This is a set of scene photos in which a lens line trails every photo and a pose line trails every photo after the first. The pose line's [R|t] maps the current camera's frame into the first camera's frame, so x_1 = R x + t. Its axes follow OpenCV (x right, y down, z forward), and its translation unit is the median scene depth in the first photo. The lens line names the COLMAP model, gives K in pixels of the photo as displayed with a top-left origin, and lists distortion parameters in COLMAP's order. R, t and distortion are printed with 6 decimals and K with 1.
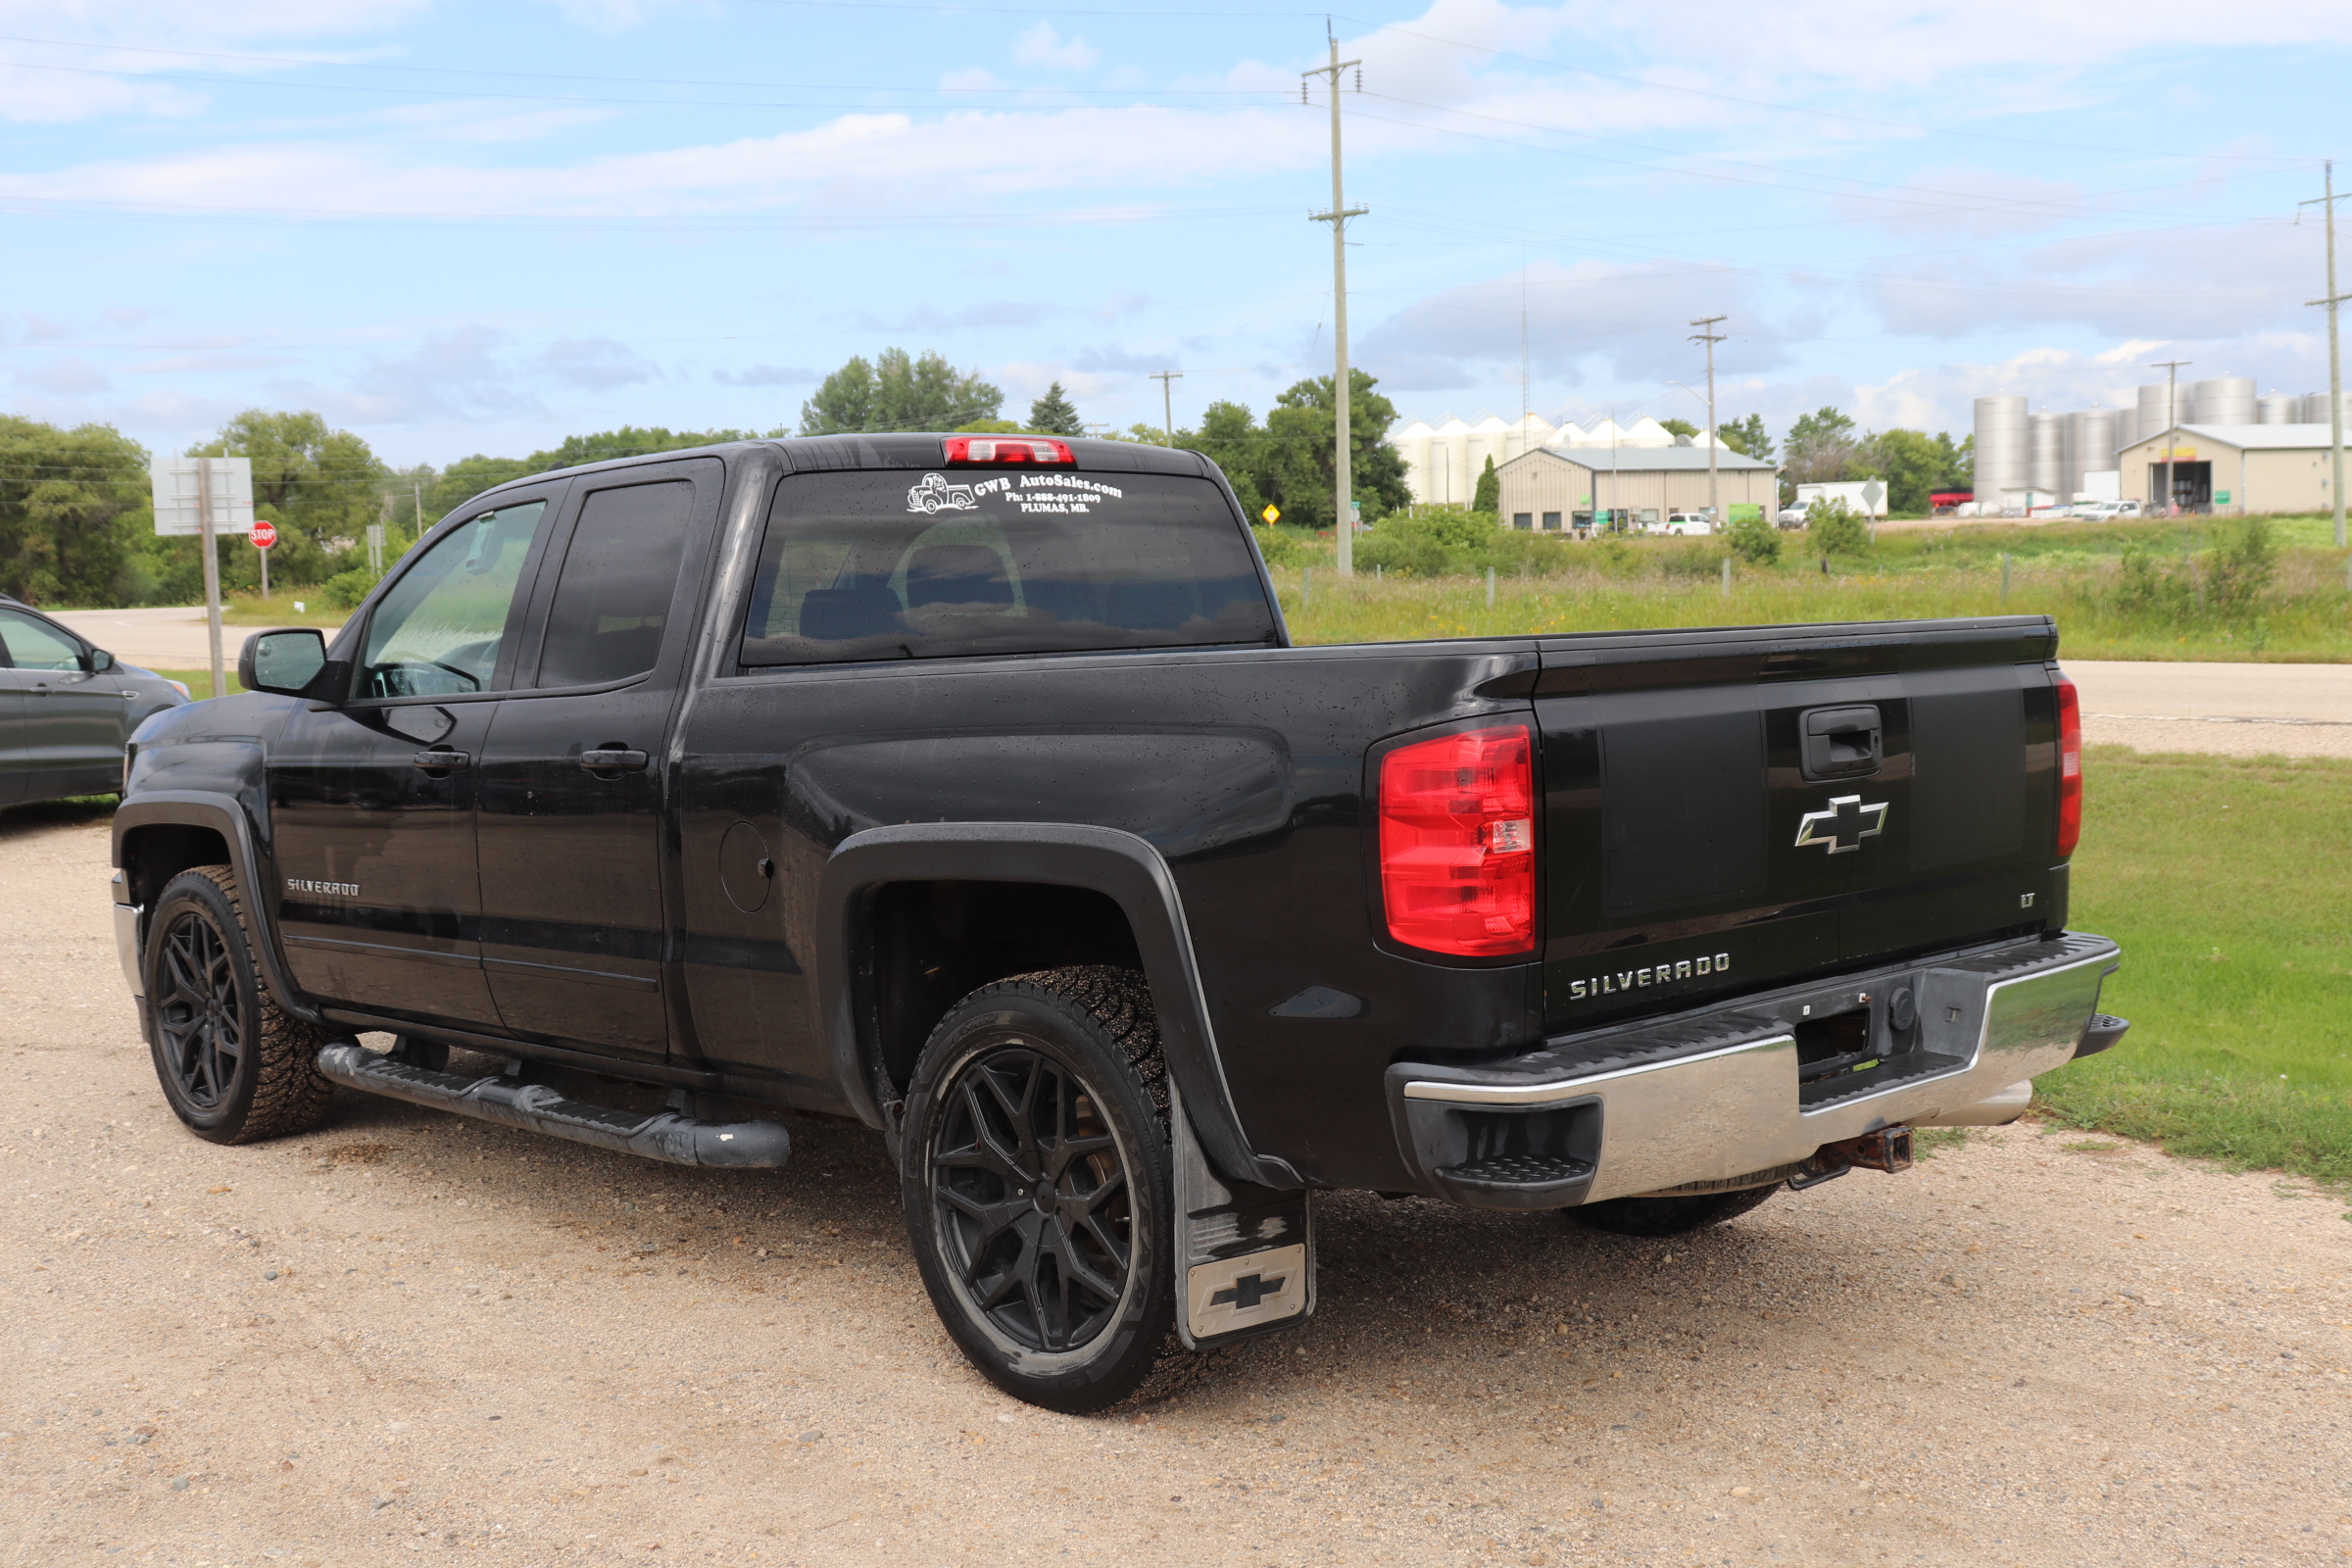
lens RADIAL K [[2641.1, 0, 1176.0], [0, 2641.1, 784.0], [0, 0, 1]] dist [-0.098756, 0.325943]
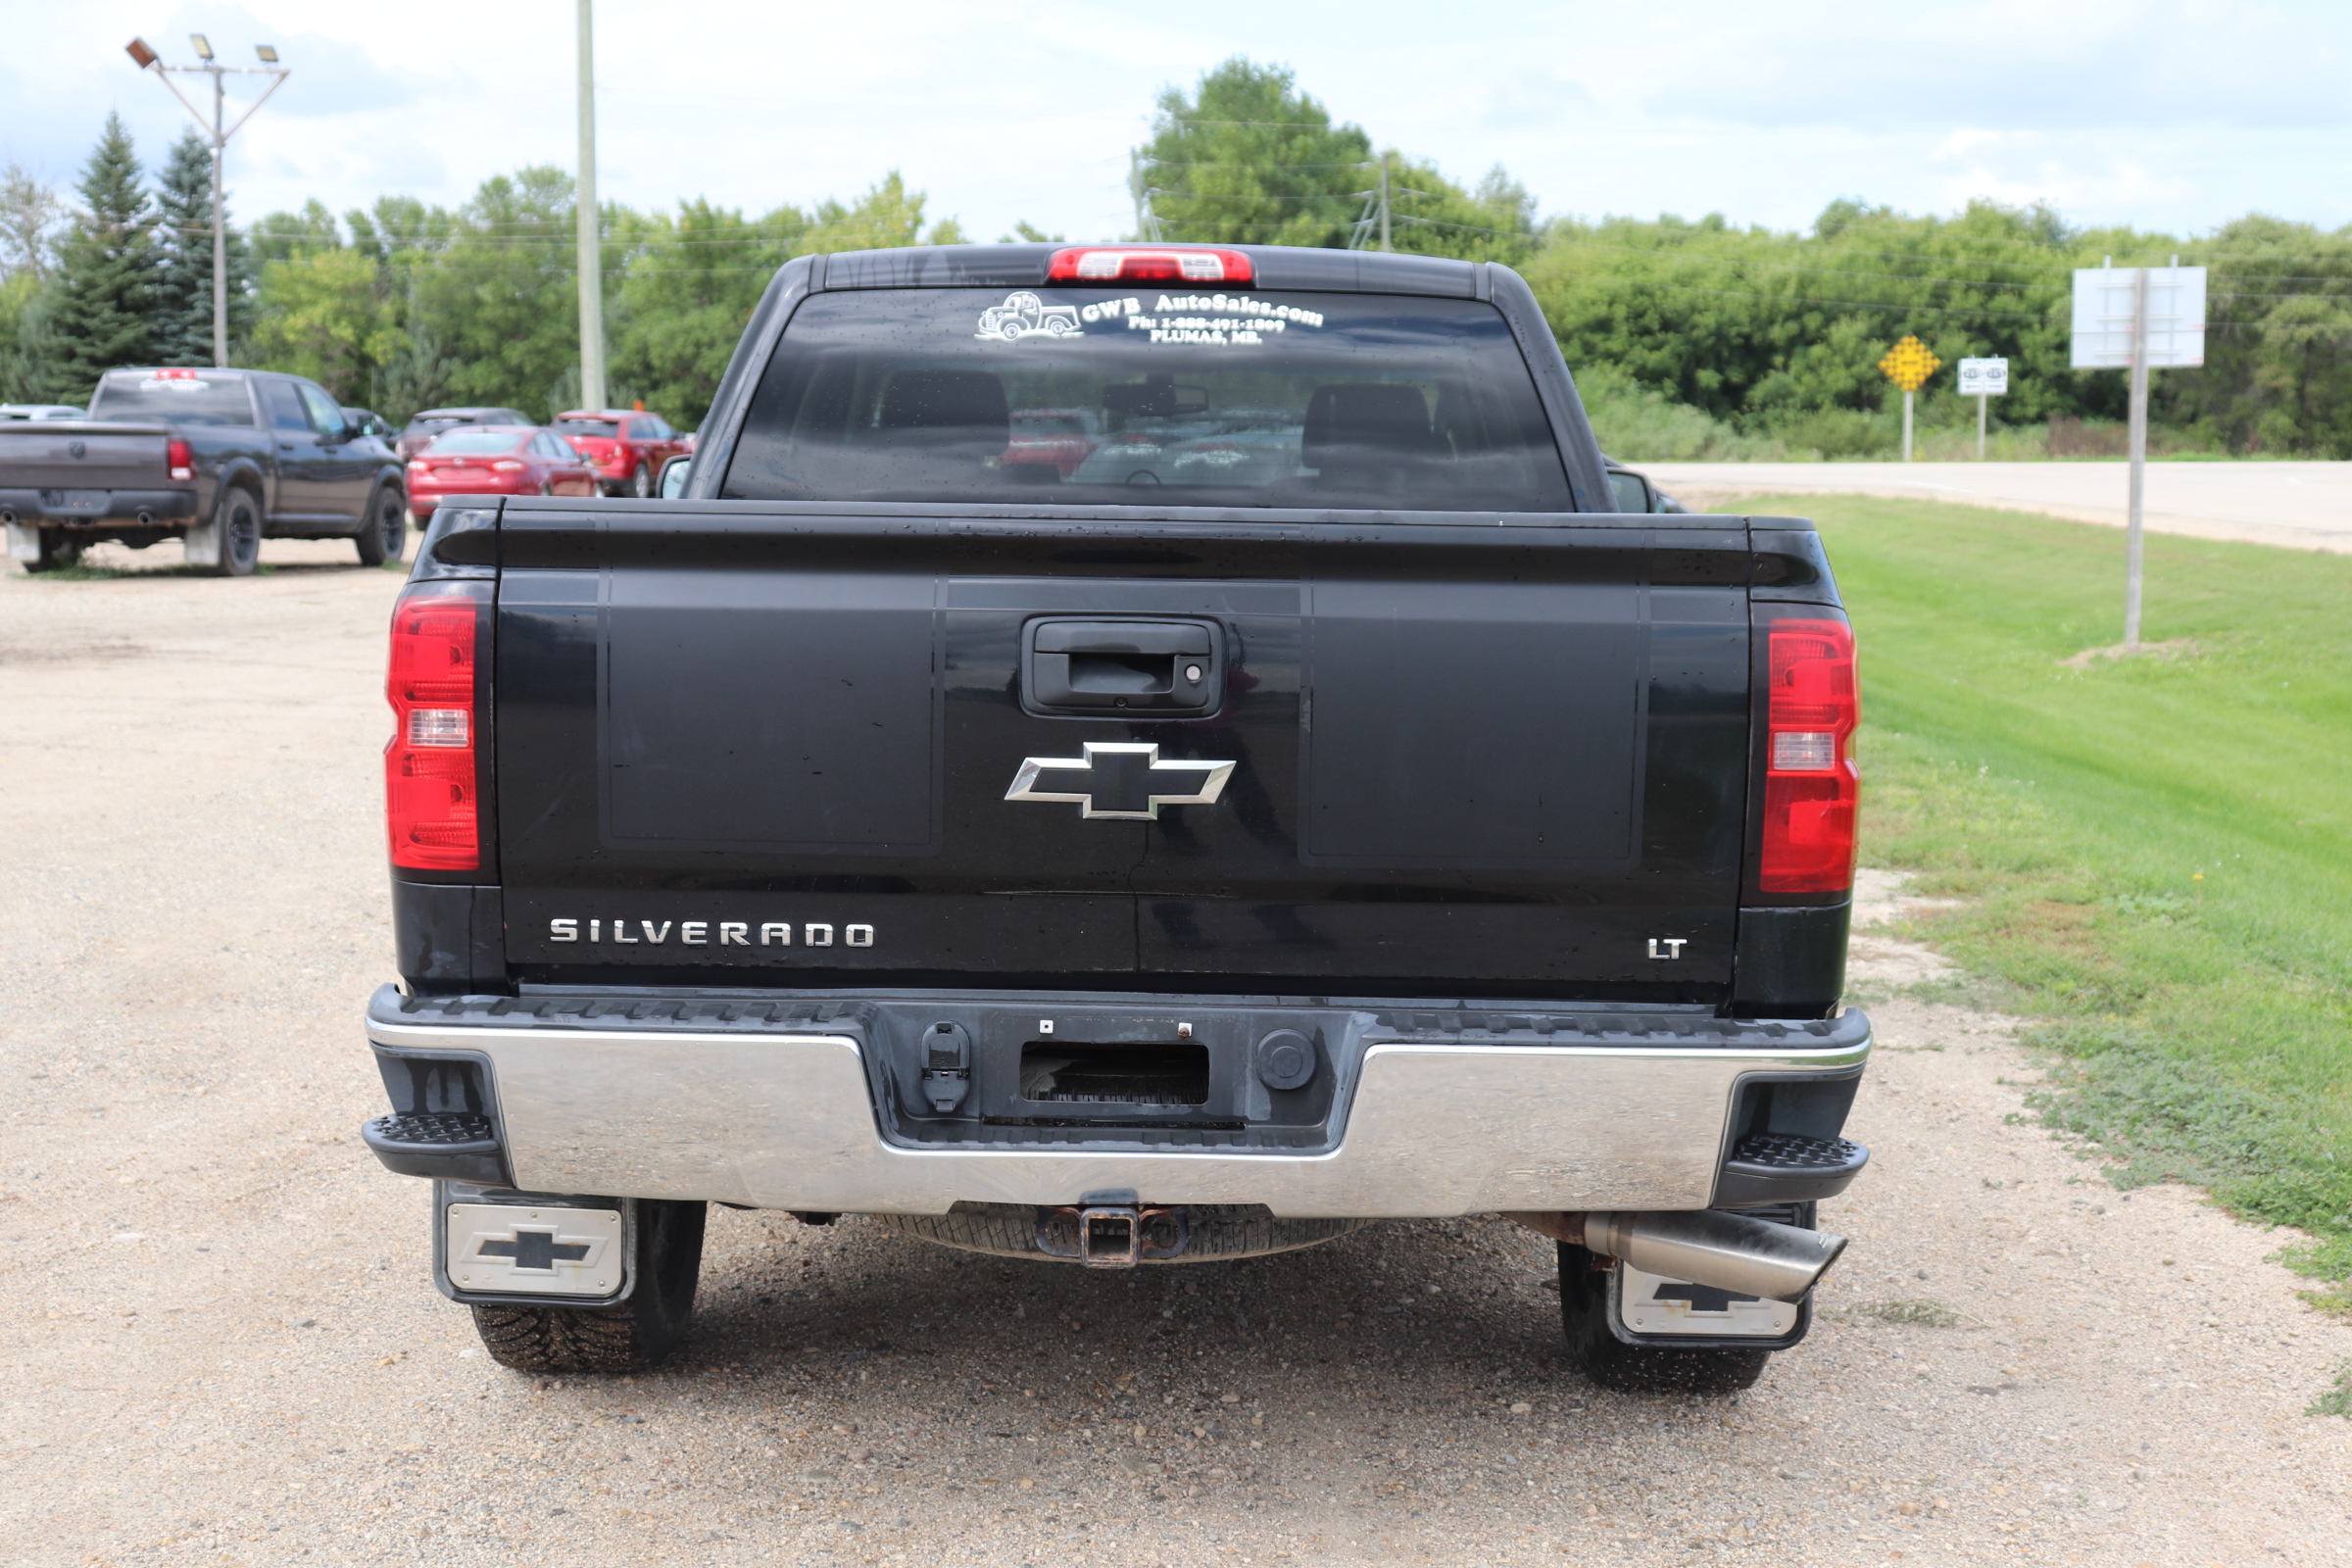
lens RADIAL K [[3412.4, 0, 1176.0], [0, 3412.4, 784.0], [0, 0, 1]] dist [0.005290, 0.611826]
pose [[0.726240, 0.102805, -0.679710, 0.674106], [-0.085664, 0.994582, 0.058901, -0.030272], [0.682083, 0.015450, 0.731112, 0.240650]]
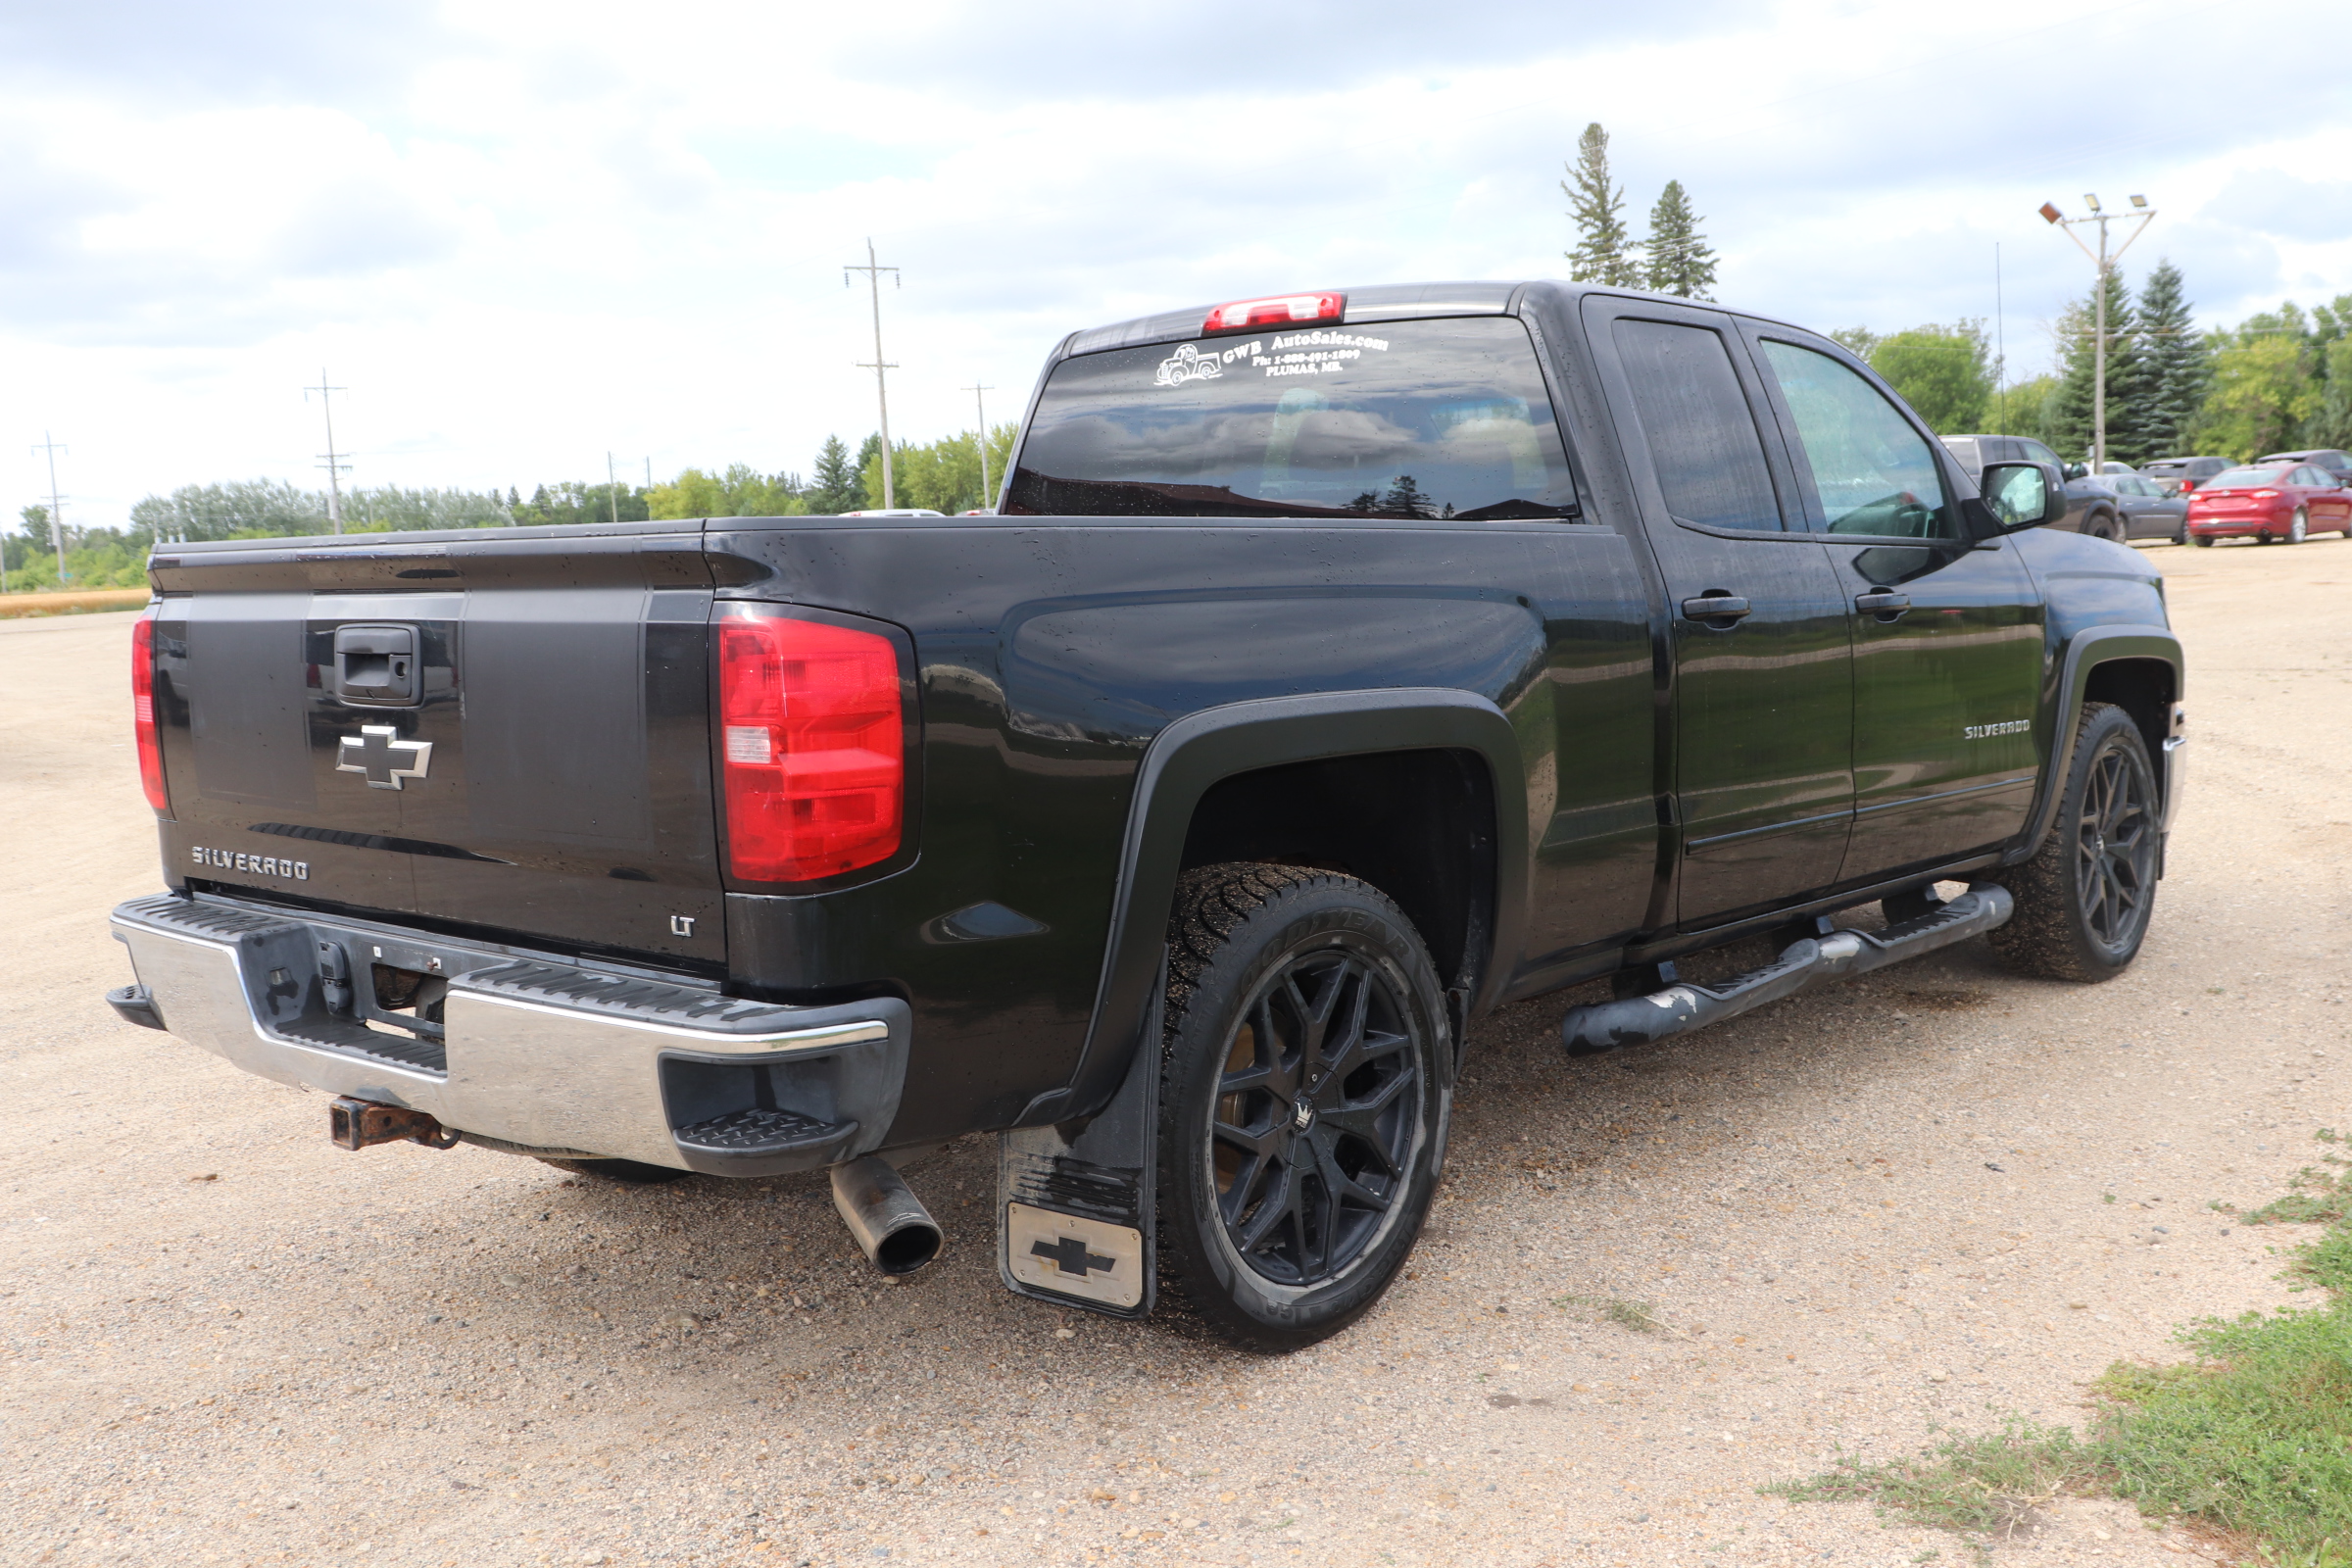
lens RADIAL K [[2392.2, 0, 1176.0], [0, 2392.2, 784.0], [0, 0, 1]] dist [-0.155553, 0.307161]
pose [[0.103907, 0.133265, -0.985618, 0.797858], [-0.043108, 0.990655, 0.129401, -0.067580], [0.993652, 0.029042, 0.108681, 0.879656]]
